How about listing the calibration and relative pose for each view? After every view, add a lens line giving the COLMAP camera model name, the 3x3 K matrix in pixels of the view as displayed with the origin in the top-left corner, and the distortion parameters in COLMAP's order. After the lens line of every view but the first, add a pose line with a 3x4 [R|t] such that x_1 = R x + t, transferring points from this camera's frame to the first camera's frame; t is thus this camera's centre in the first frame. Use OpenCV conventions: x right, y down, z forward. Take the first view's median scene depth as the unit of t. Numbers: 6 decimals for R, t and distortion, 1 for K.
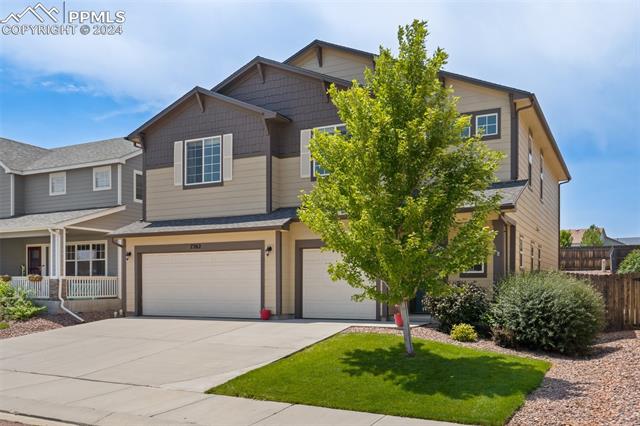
lens RADIAL K [[594.9, 0, 320.3], [0, 594.9, 236.3], [0, 0, 1]] dist [0.002984, 0.001004]
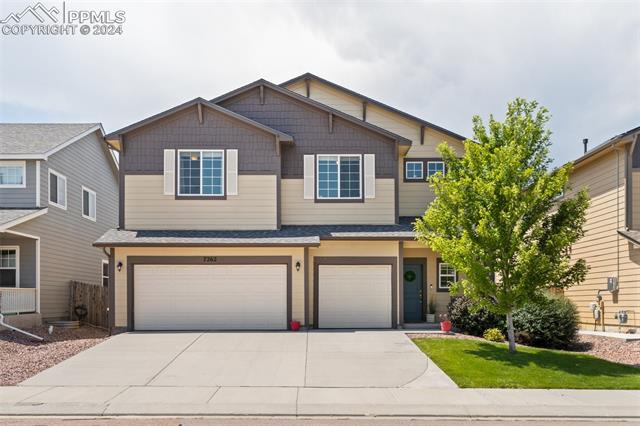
lens RADIAL K [[594.9, 0, 320.3], [0, 594.9, 236.3], [0, 0, 1]] dist [0.002984, 0.001004]
pose [[0.878695, 0.049998, 0.474758, -0.493922], [-0.040159, 0.998717, -0.030851, 0.002006], [-0.475692, 0.008043, 0.879575, 0.032978]]
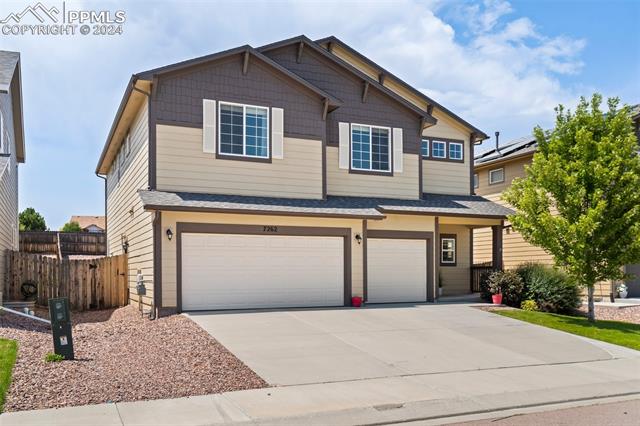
lens RADIAL K [[587.5, 0, 329.4], [0, 587.5, 213.2], [0, 0, 1]] dist [-0.001612, -0.001774]
pose [[0.601356, 0.077615, 0.795202, -0.809440], [-0.067908, 0.996634, -0.045921, 0.026427], [-0.796090, -0.026386, 0.604603, 0.377946]]
